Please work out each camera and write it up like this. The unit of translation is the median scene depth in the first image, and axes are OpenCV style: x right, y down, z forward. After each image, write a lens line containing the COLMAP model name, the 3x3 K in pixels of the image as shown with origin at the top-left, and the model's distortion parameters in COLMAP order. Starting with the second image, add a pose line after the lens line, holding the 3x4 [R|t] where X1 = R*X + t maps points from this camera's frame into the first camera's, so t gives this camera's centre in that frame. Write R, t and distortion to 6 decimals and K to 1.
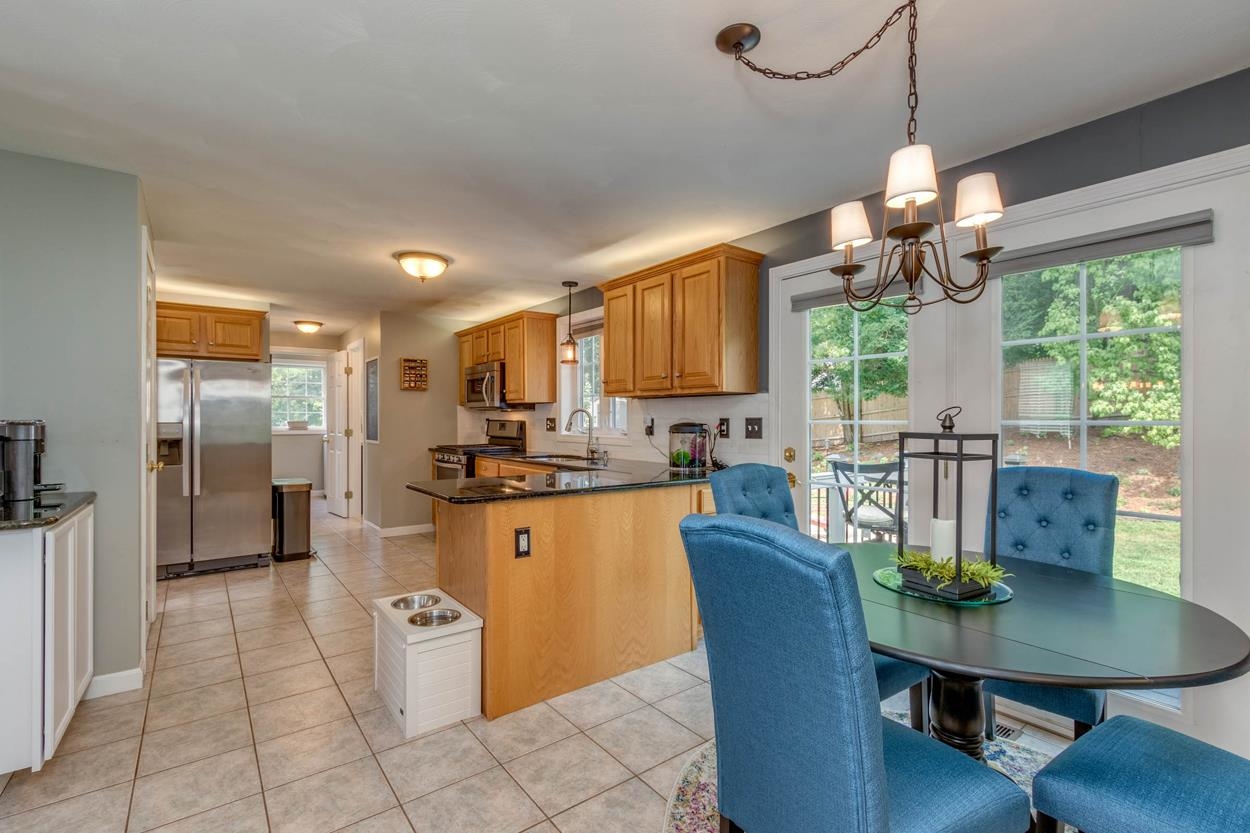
lens RADIAL K [[568.5, 0, 635.4], [0, 568.5, 417.4], [0, 0, 1]] dist [0.005129, -0.000916]
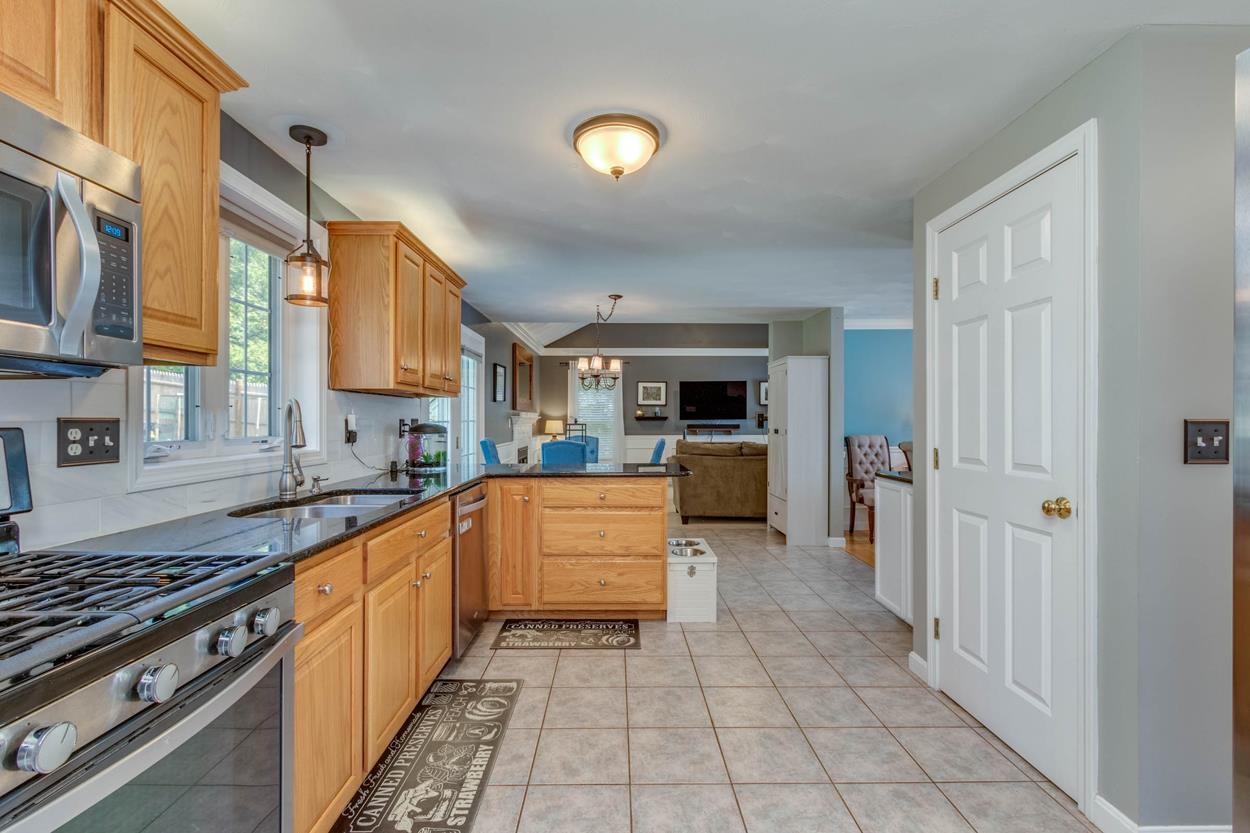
lens RADIAL K [[568.5, 0, 621.4], [0, 568.5, 420.8], [0, 0, 1]] dist [0.005129, -0.000916]
pose [[-0.797114, -0.003173, 0.603820, -0.828305], [-0.004970, 0.999987, -0.001306, 0.012242], [-0.603808, -0.004042, -0.797119, 1.673192]]
